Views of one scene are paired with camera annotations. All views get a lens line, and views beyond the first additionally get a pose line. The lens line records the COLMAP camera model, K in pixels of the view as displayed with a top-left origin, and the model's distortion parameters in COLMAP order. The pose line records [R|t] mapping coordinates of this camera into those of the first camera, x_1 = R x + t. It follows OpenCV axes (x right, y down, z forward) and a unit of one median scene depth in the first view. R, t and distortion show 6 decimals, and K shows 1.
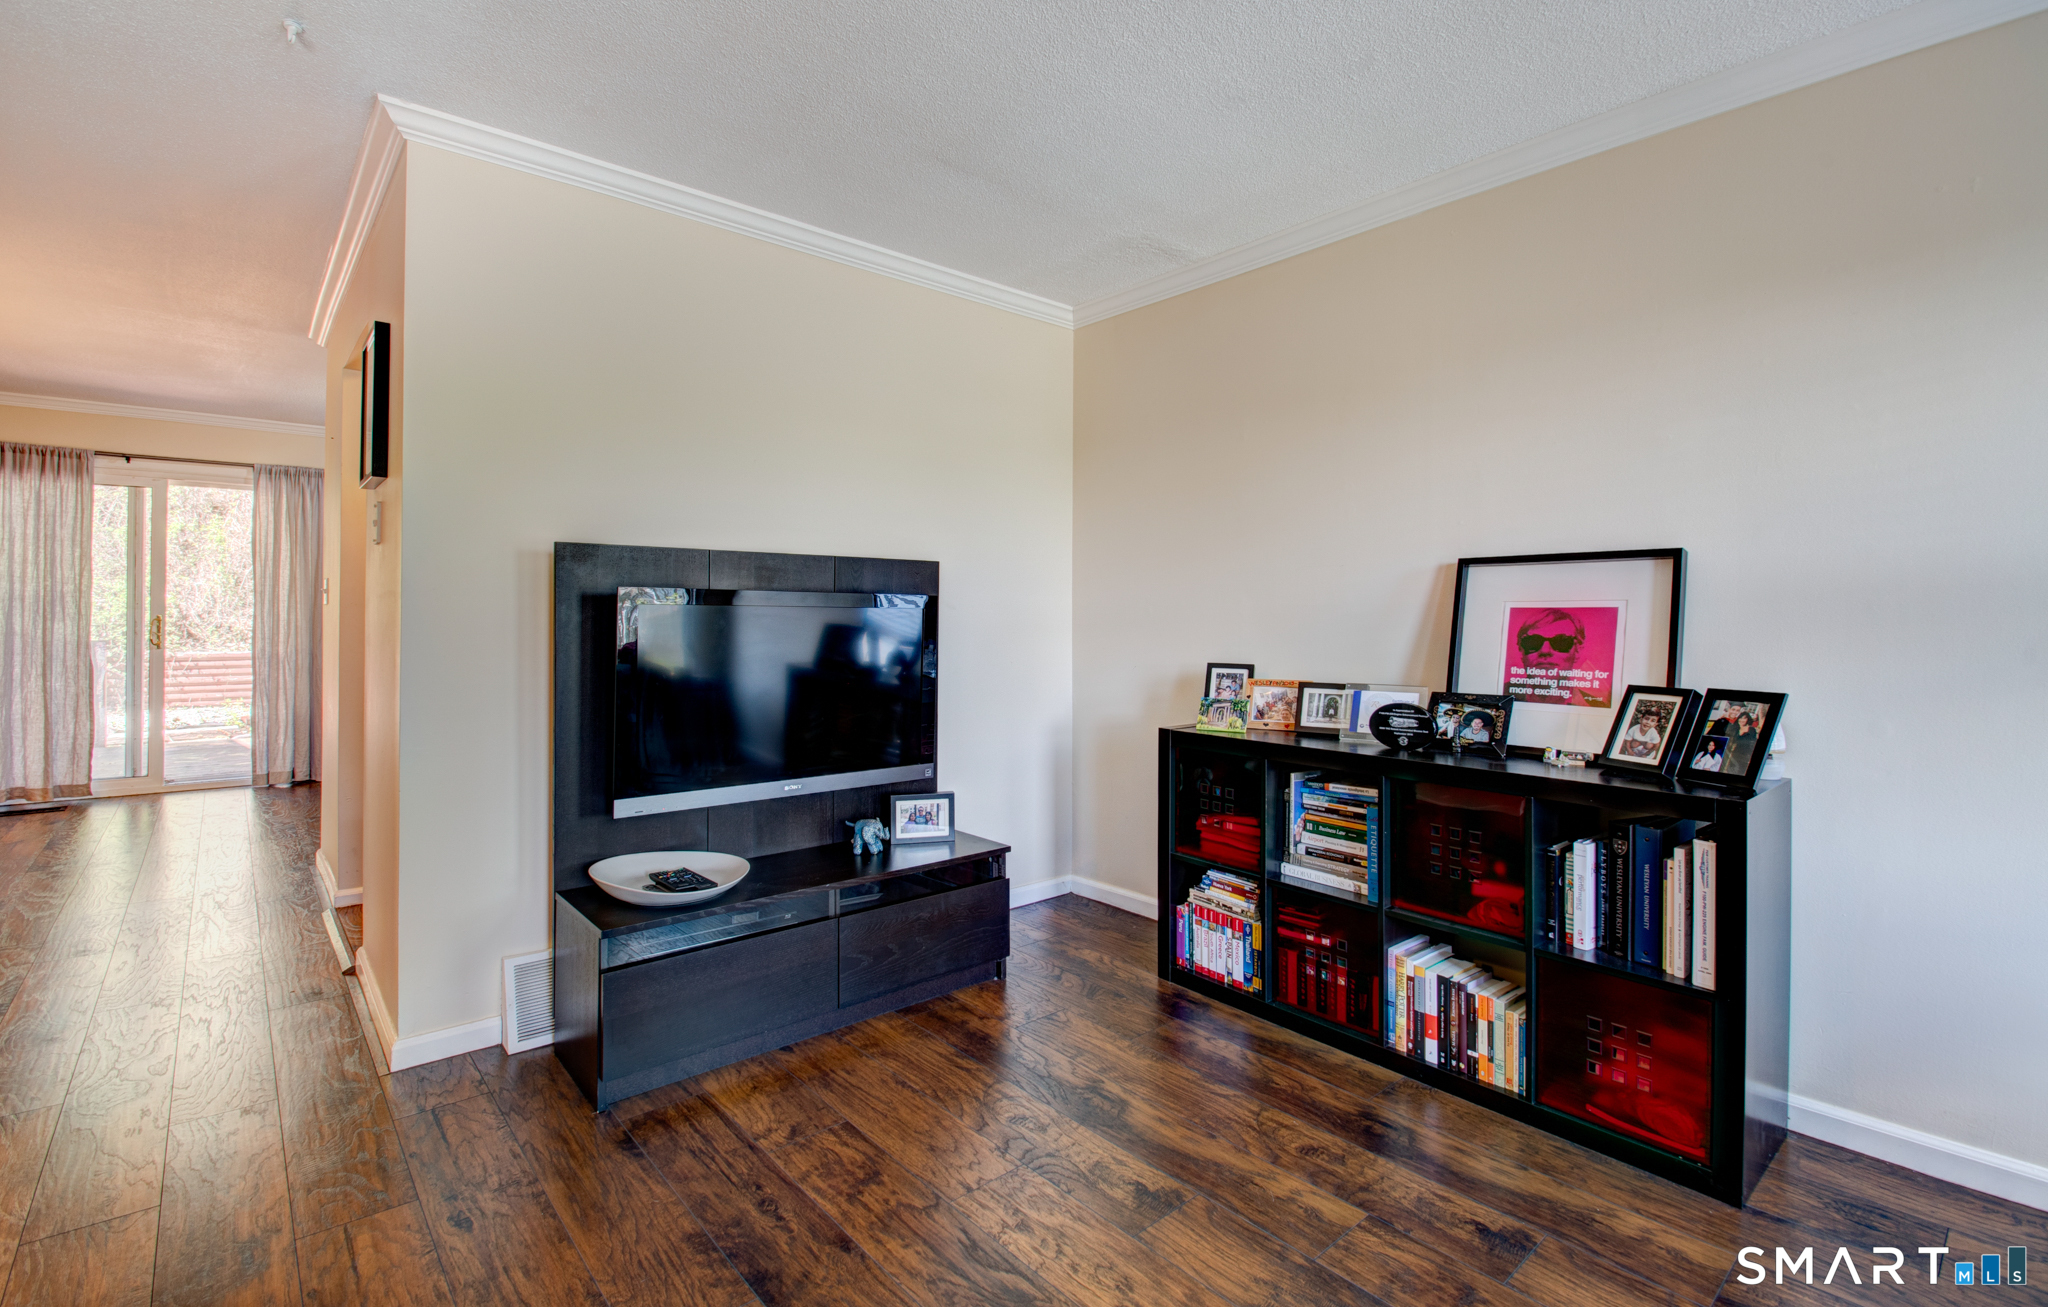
lens RADIAL K [[906.3, 0, 1023.8], [0, 906.3, 617.2], [0, 0, 1]] dist [0.004478, -0.000124]
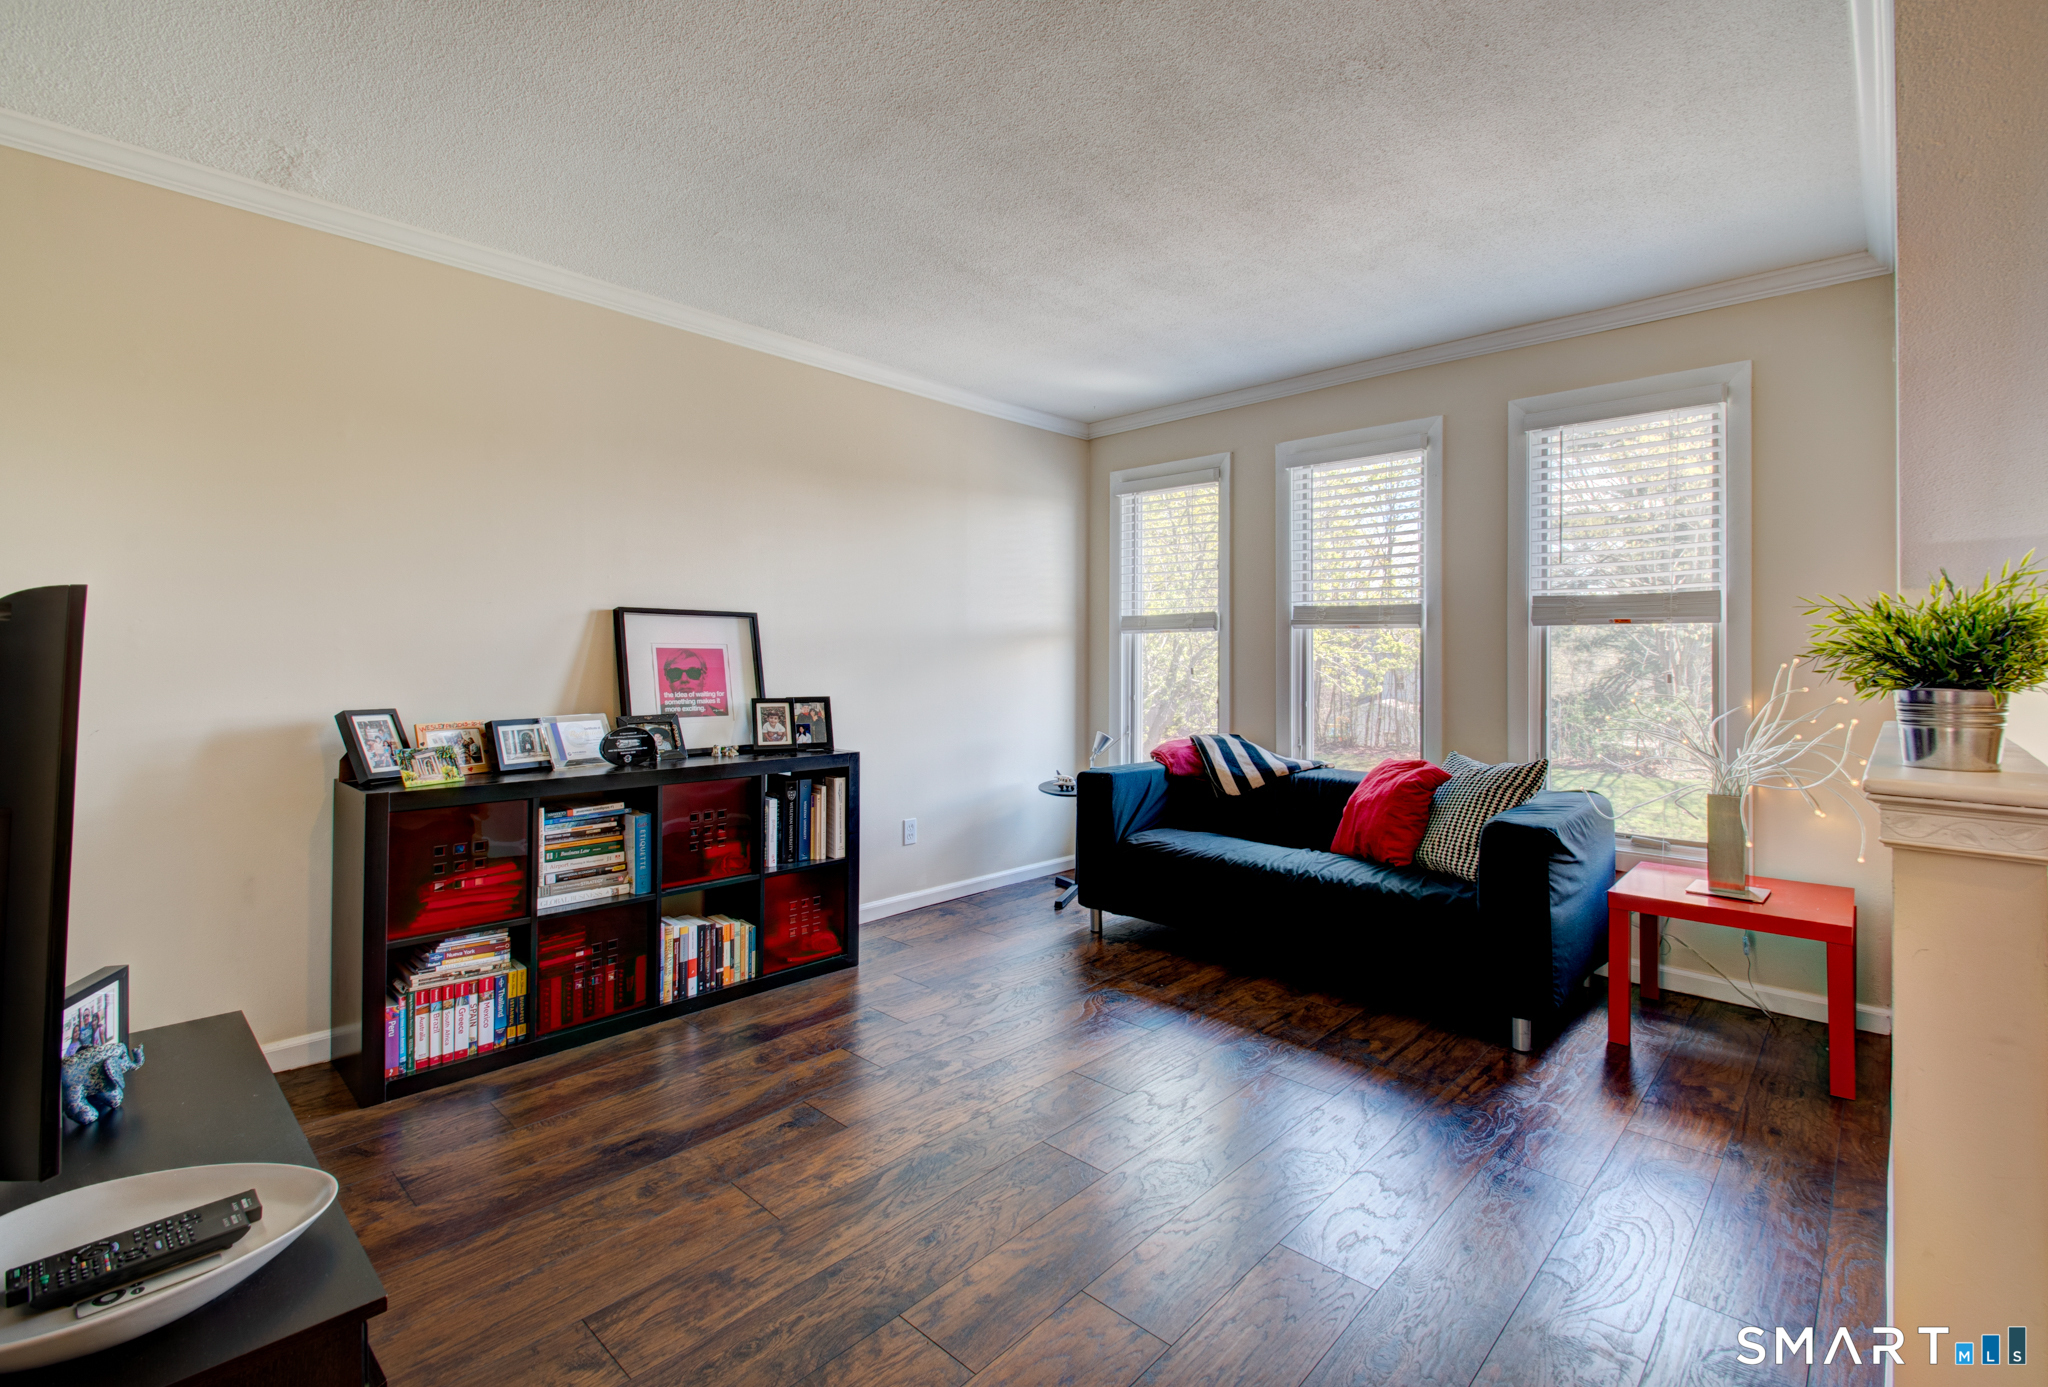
lens RADIAL K [[920.2, 0, 1030.9], [0, 920.2, 655.2], [0, 0, 1]] dist [0.001479, -0.000007]
pose [[-0.100541, -0.002170, 0.994931, -0.868056], [-0.005540, 0.999983, 0.001621, -0.005037], [-0.994917, -0.005349, -0.100552, 0.613626]]
